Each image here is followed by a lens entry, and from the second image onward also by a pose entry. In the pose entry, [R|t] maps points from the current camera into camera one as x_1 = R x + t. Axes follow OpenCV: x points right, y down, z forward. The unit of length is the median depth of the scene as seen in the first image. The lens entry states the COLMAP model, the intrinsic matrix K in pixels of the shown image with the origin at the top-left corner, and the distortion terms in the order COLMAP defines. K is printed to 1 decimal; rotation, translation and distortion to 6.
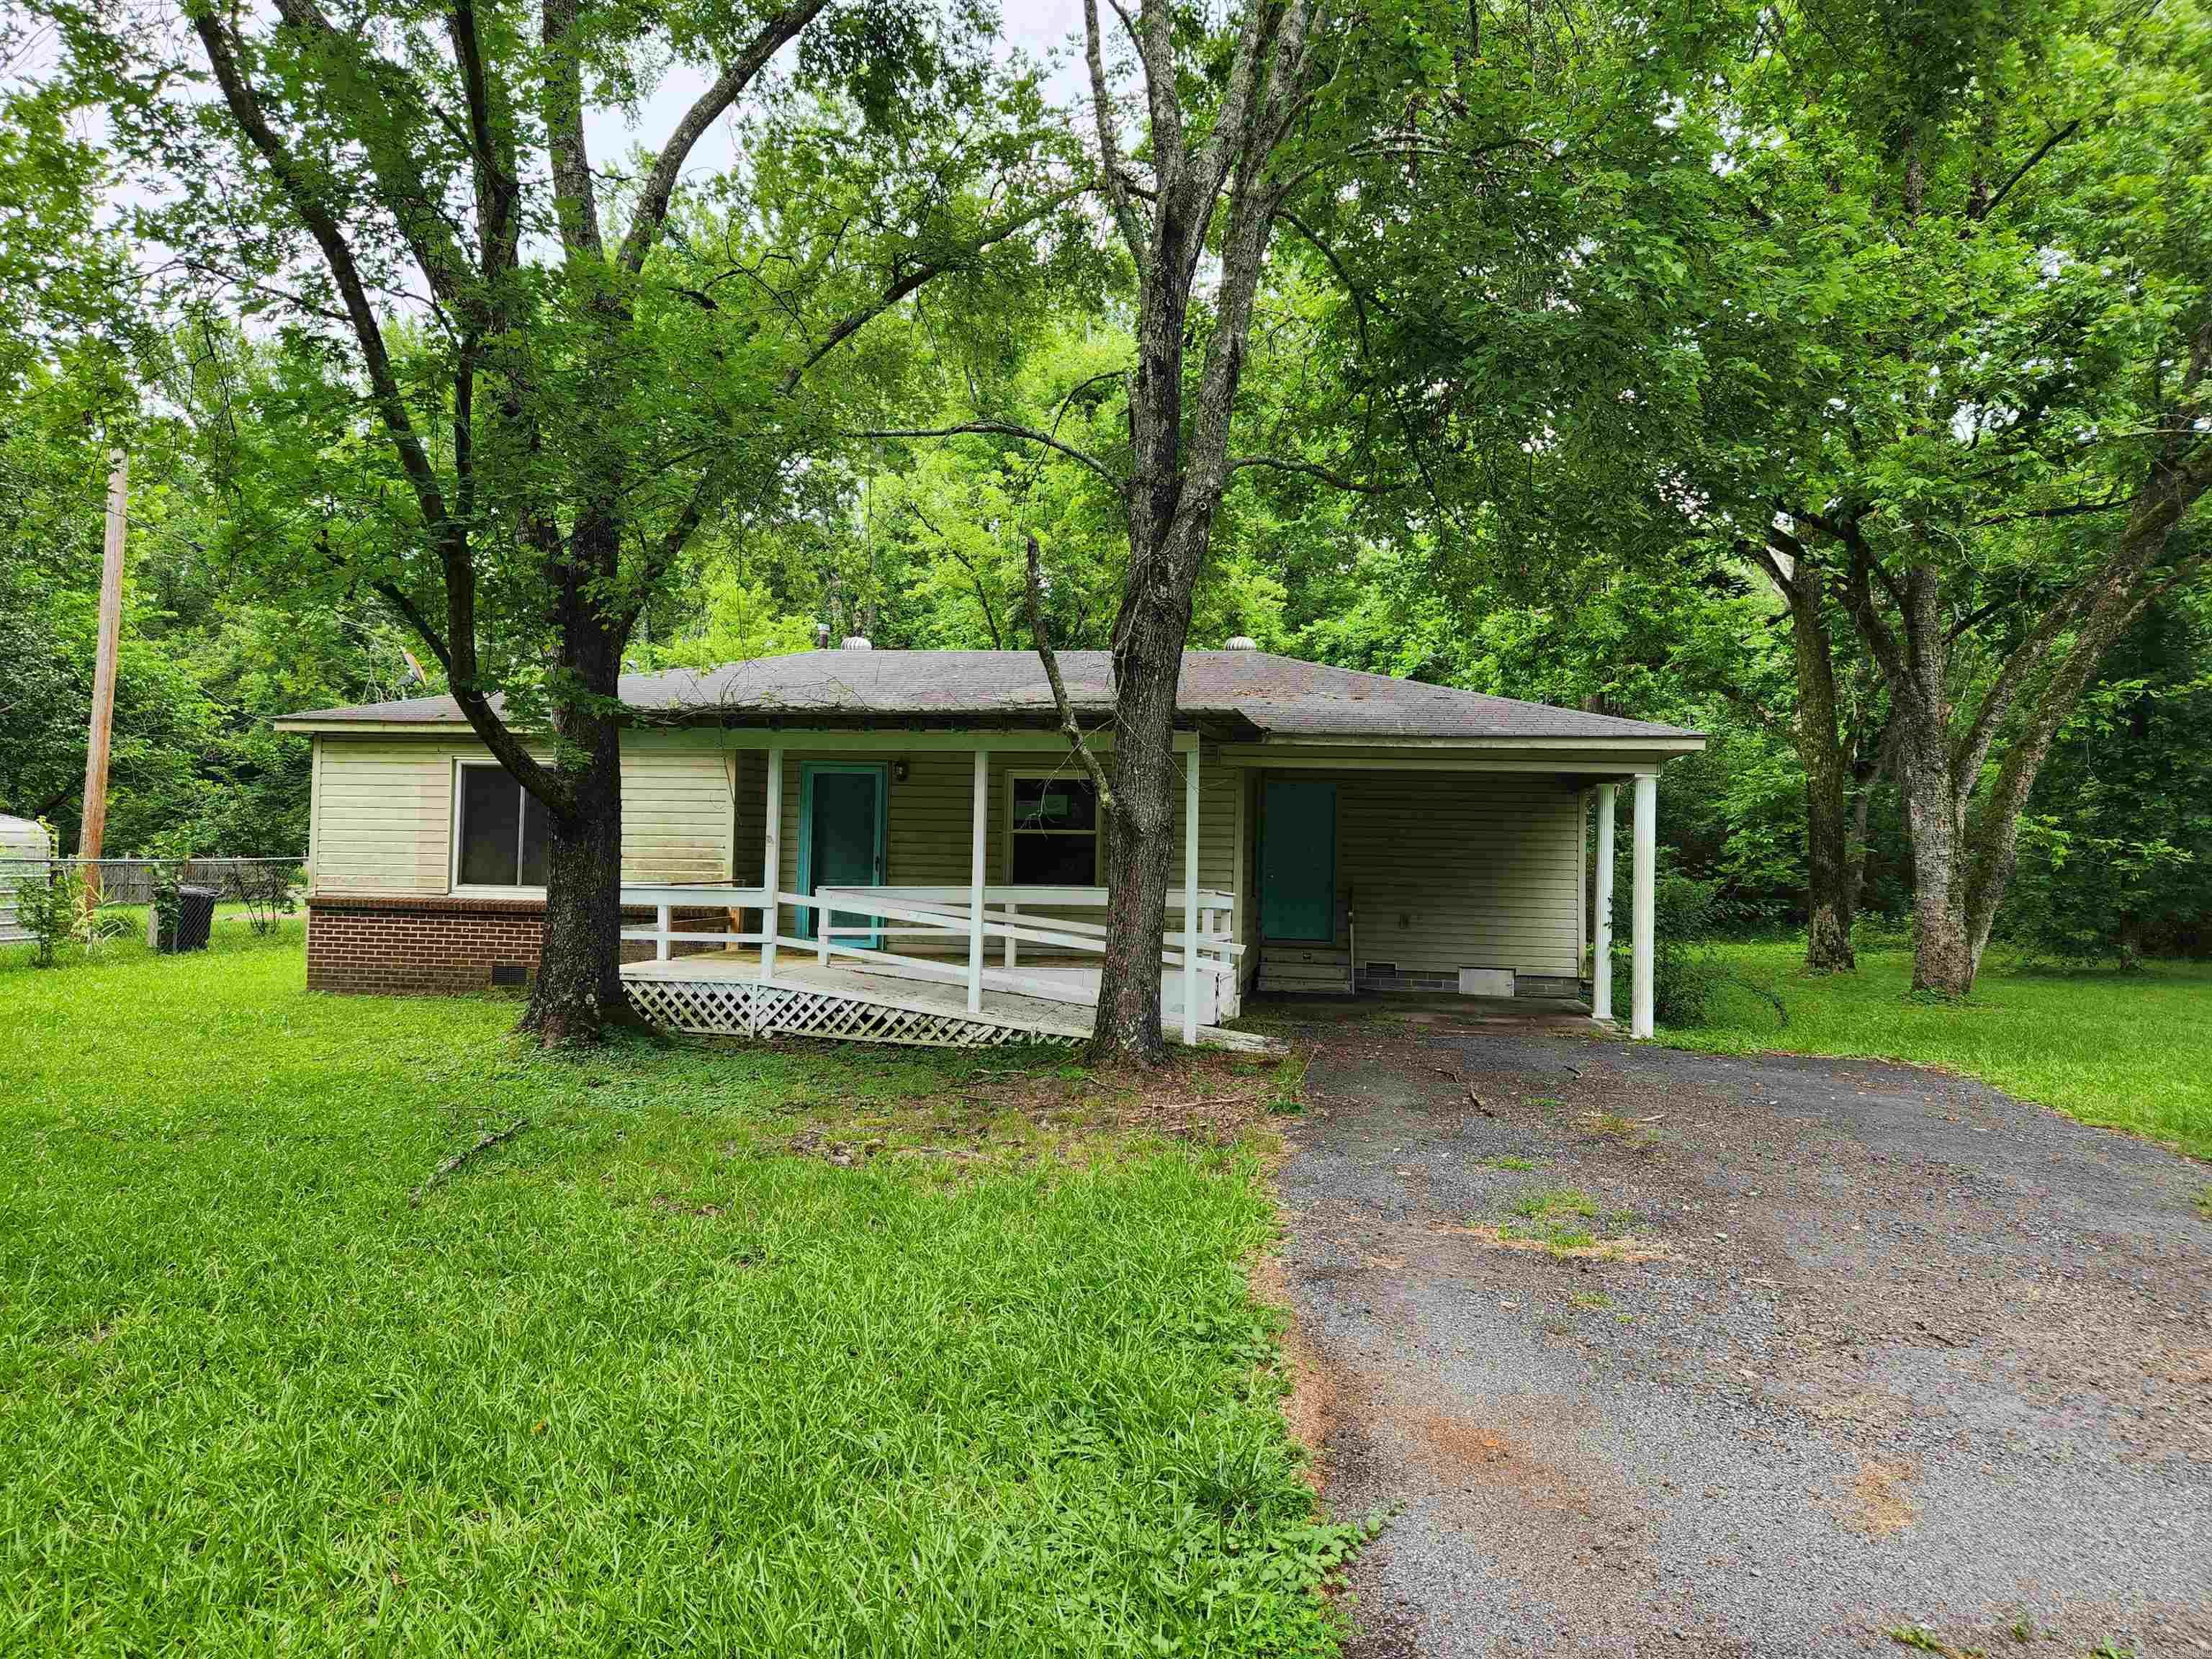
lens RADIAL K [[1467.6, 0, 1105.1], [0, 1467.6, 828.4], [0, 0, 1]] dist [0.069900, -0.052727]
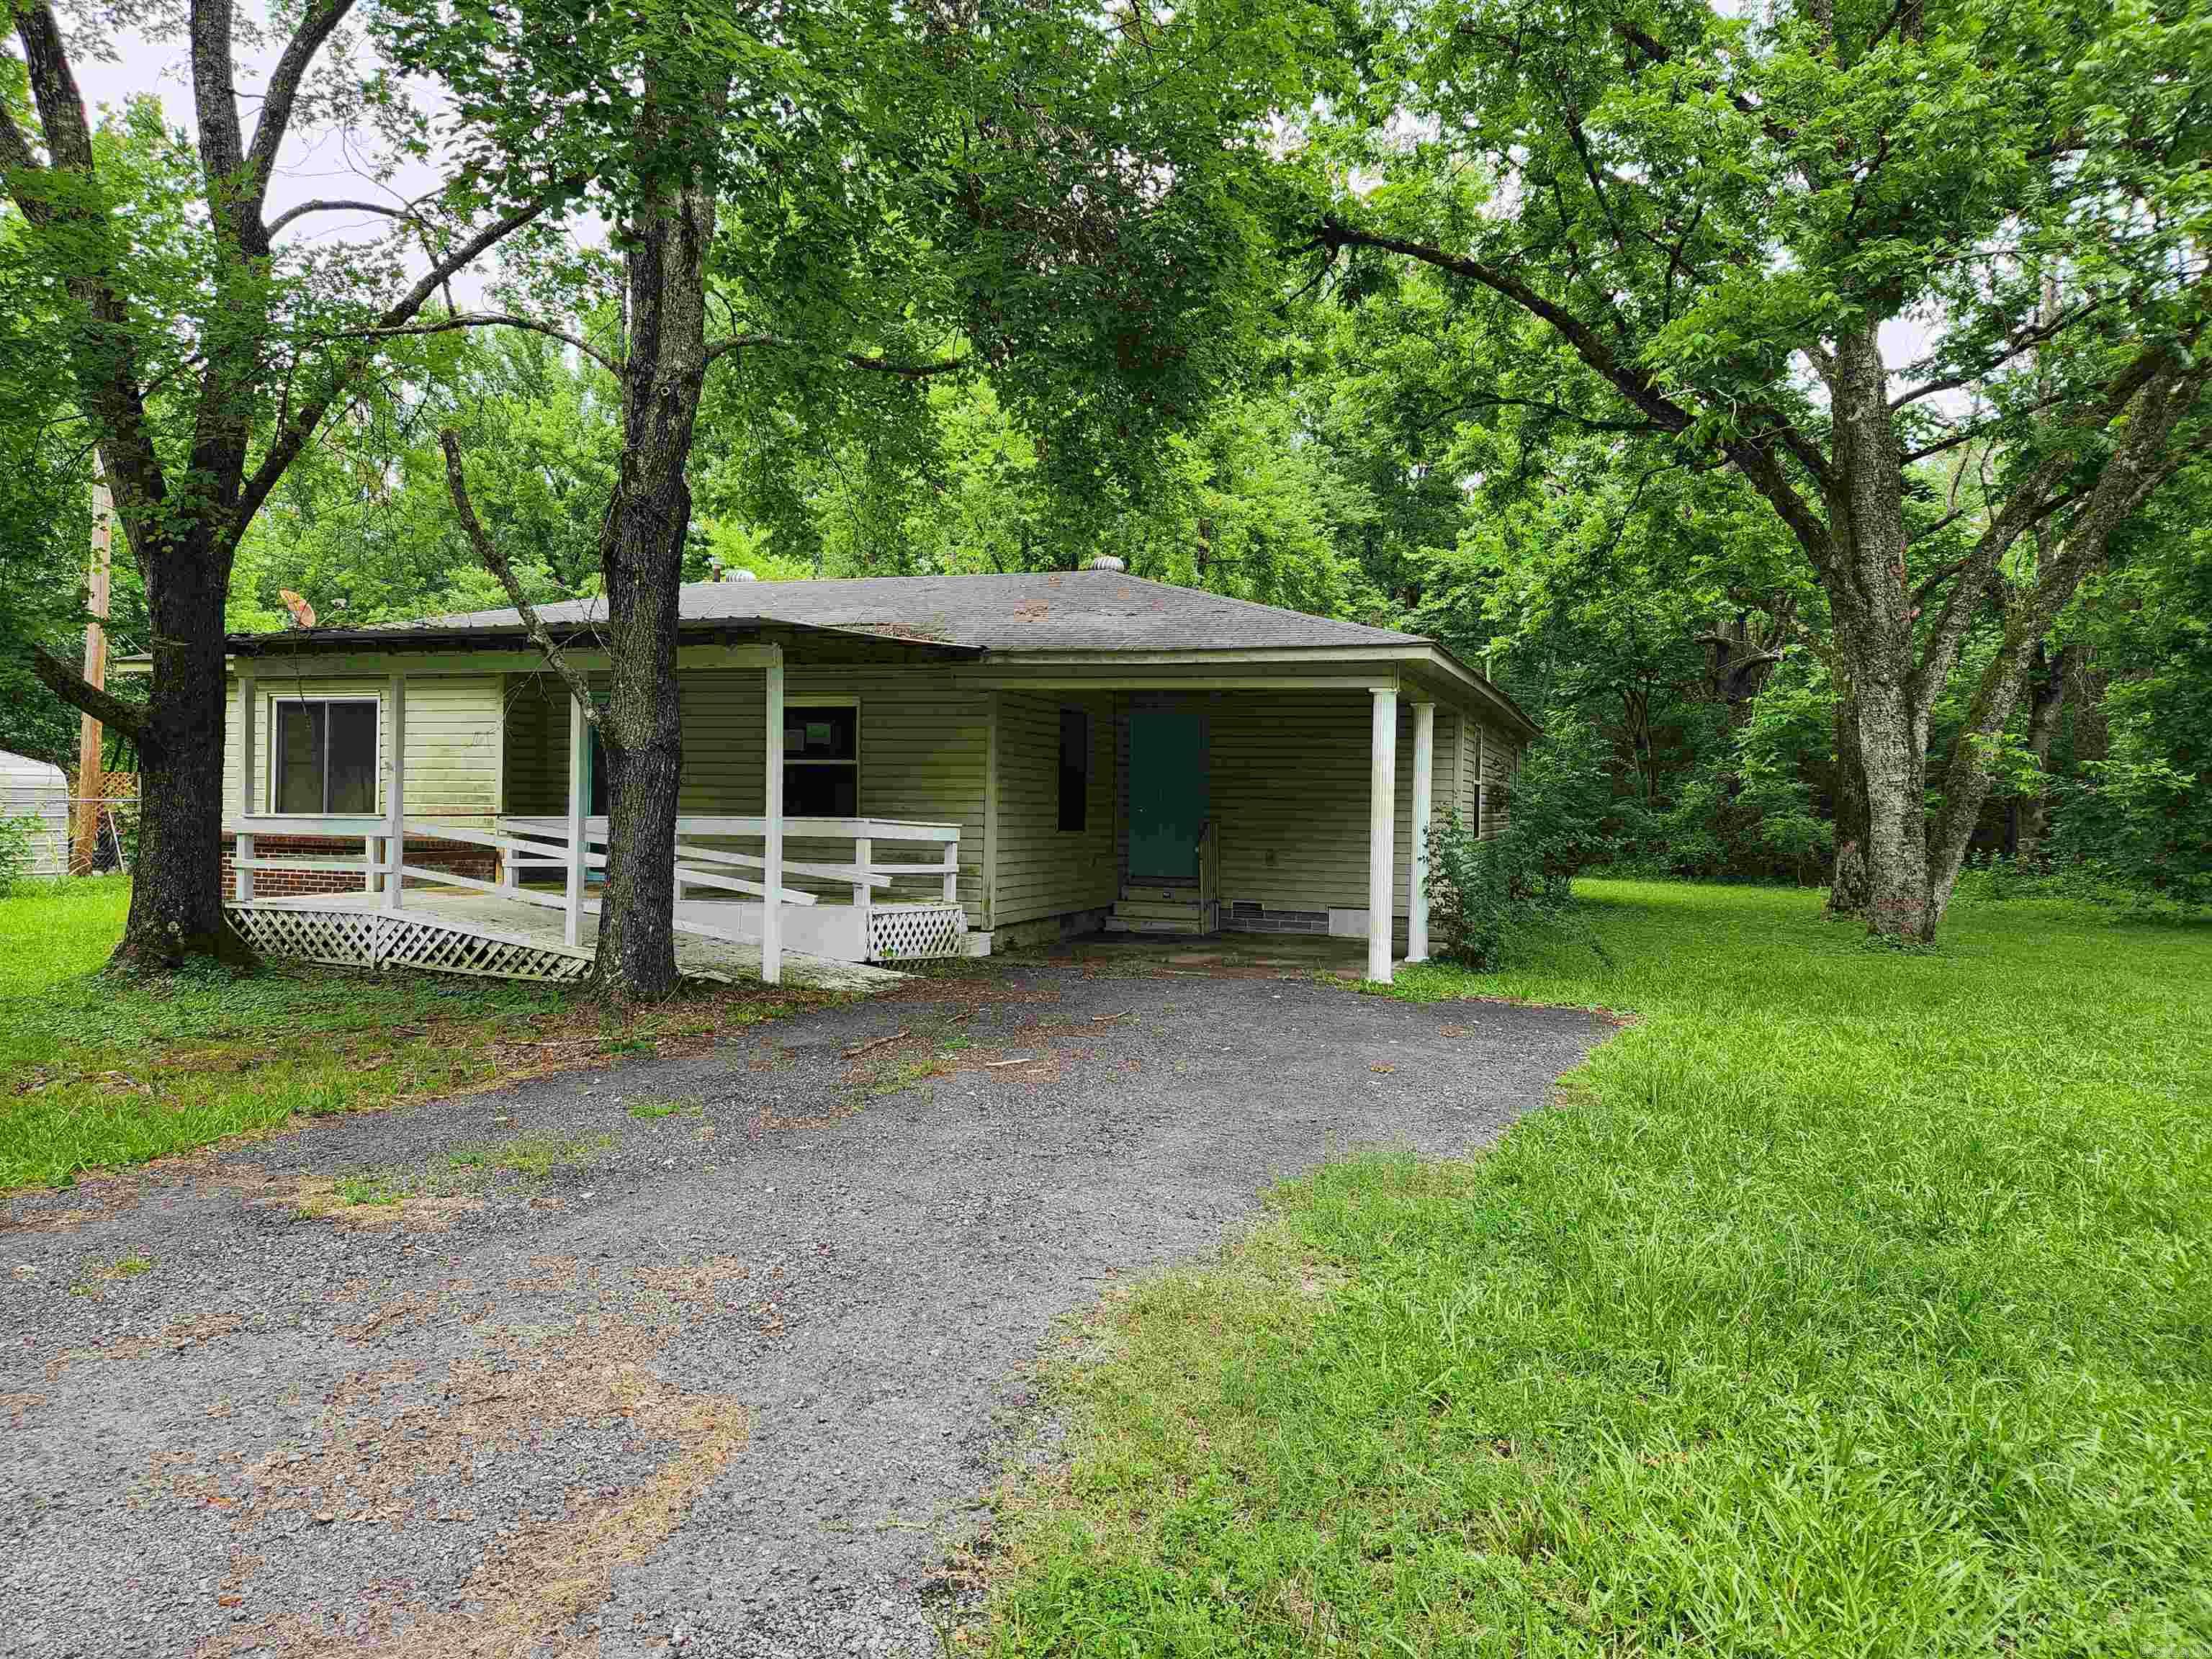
lens RADIAL K [[1467.6, 0, 1128.9], [0, 1467.6, 812.2], [0, 0, 1]] dist [0.069900, -0.052727]
pose [[0.985271, -0.003848, -0.170958, 0.407366], [0.008057, 0.999681, 0.023932, 0.017468], [0.170811, -0.024957, 0.984988, 0.109680]]
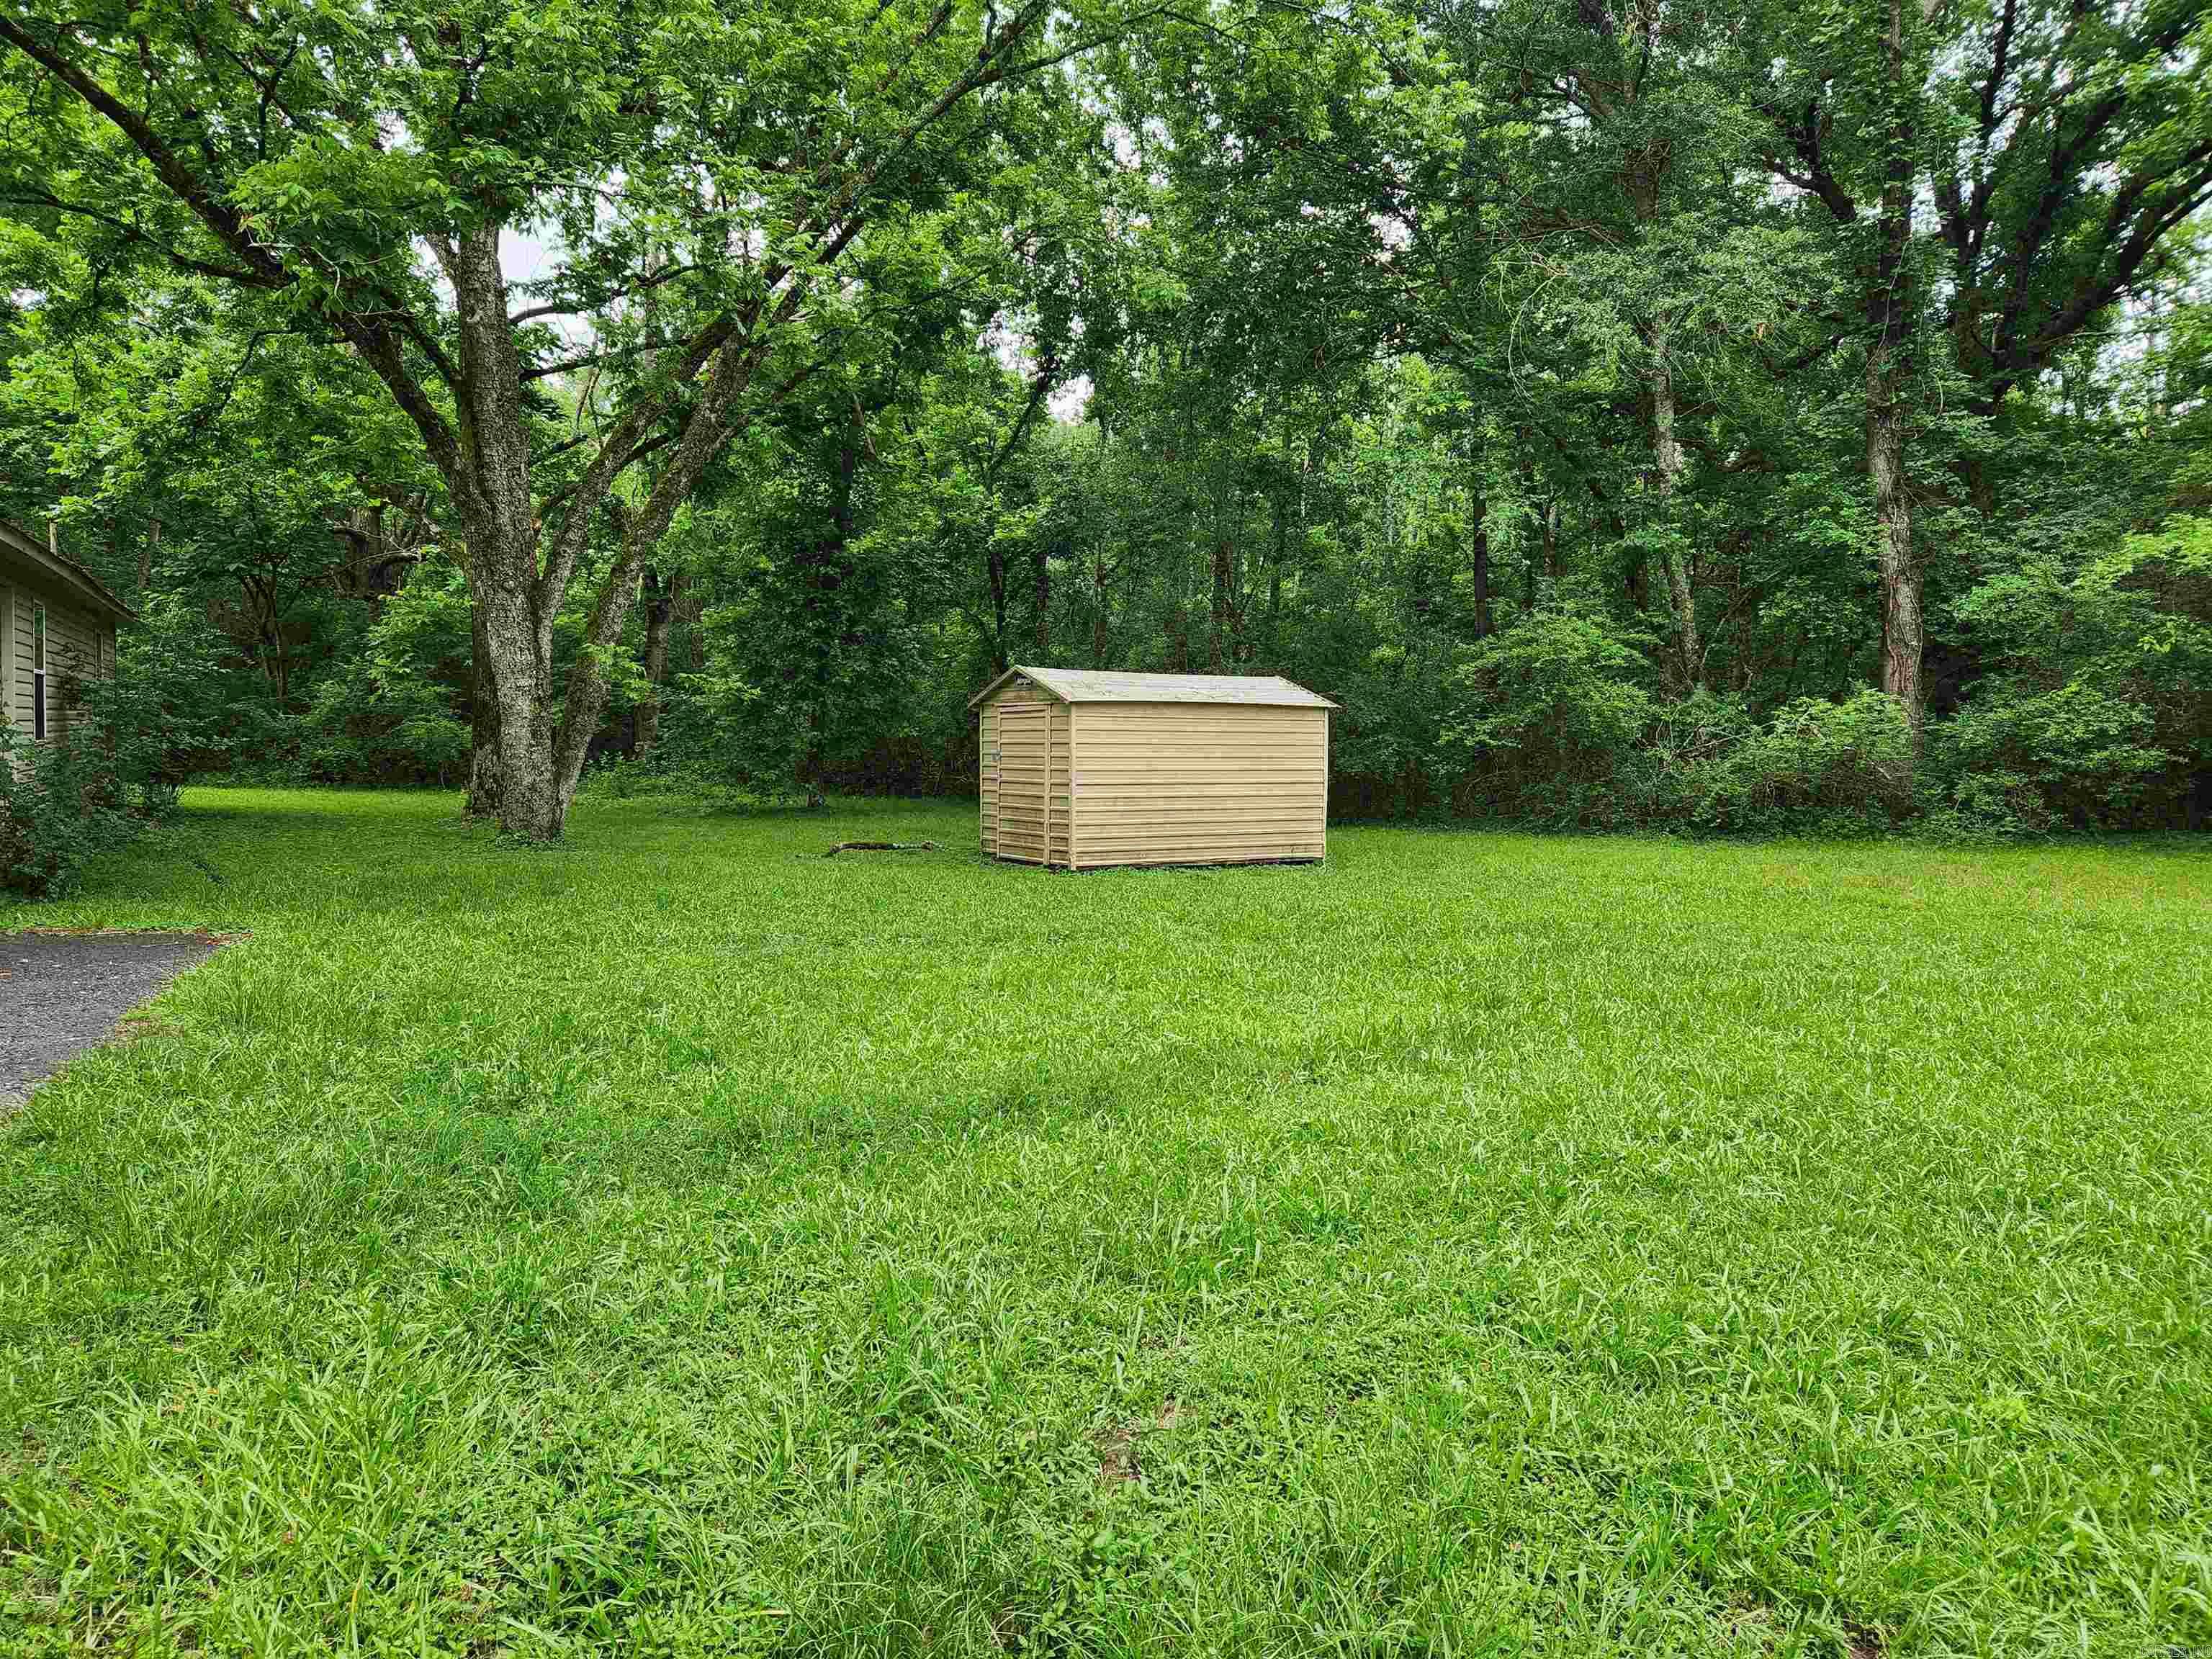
lens RADIAL K [[1467.6, 0, 1110.6], [0, 1467.6, 826.8], [0, 0, 1]] dist [0.069900, -0.052727]
pose [[0.784574, -0.035515, 0.619017, 0.423498], [-0.025576, 0.995655, 0.089541, 0.020064], [-0.619507, -0.086083, 0.780257, 0.107584]]
